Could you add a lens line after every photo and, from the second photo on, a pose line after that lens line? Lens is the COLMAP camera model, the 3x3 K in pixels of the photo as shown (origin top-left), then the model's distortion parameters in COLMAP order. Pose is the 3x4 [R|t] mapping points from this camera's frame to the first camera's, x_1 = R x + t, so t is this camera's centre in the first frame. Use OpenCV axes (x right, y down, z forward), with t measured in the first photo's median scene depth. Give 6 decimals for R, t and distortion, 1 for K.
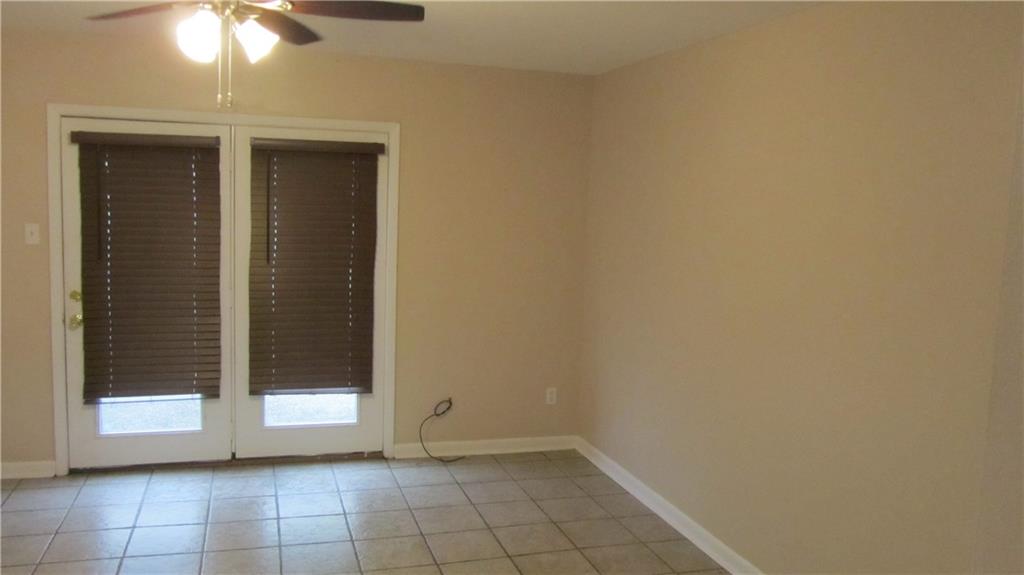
lens RADIAL K [[849.0, 0, 516.8], [0, 849.0, 283.9], [0, 0, 1]] dist [-0.044044, 0.024838]
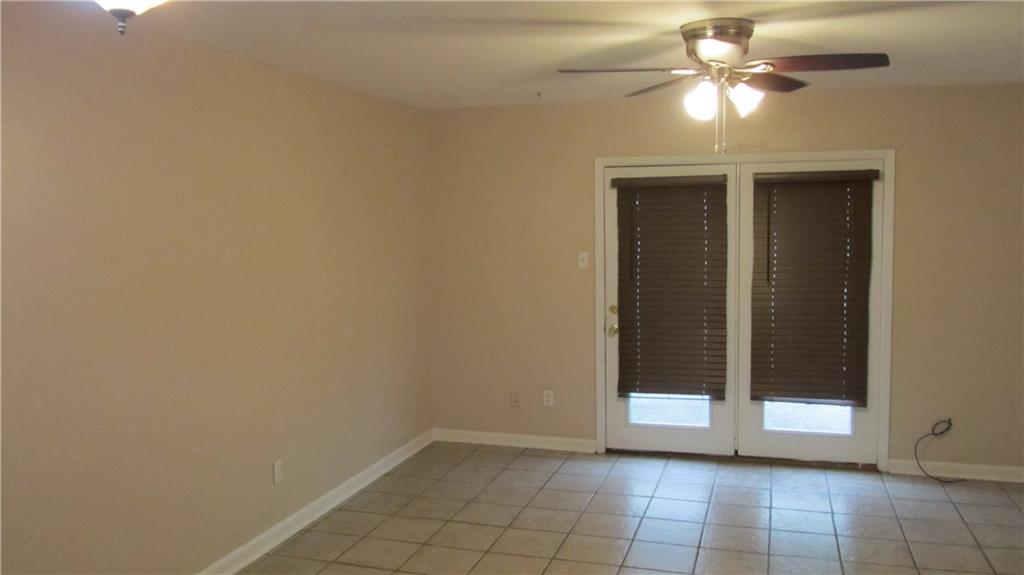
lens RADIAL K [[849.0, 0, 512.3], [0, 849.0, 286.5], [0, 0, 1]] dist [-0.044044, 0.024838]
pose [[0.822721, 0.000034, -0.568445, 0.067399], [-0.017050, 0.999552, -0.024616, 0.013817], [0.568189, 0.029944, 0.822353, -0.121968]]
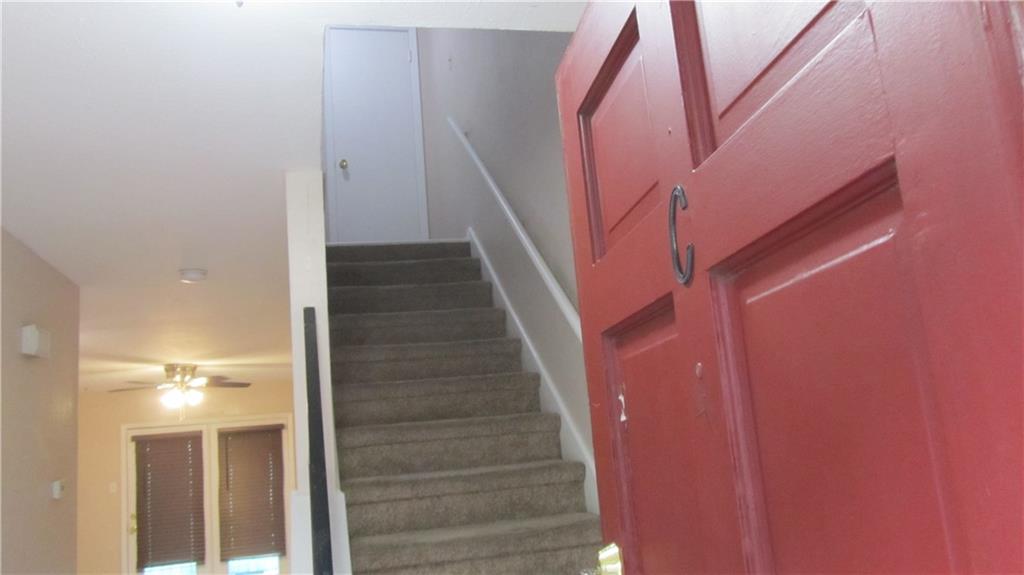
lens RADIAL K [[849.0, 0, 511.4], [0, 849.0, 286.6], [0, 0, 1]] dist [-0.044044, 0.024838]
pose [[0.990882, -0.128587, -0.040229, 0.525144], [0.111905, 0.951738, -0.285783, 0.165062], [0.075035, 0.278675, 0.957450, -1.014525]]
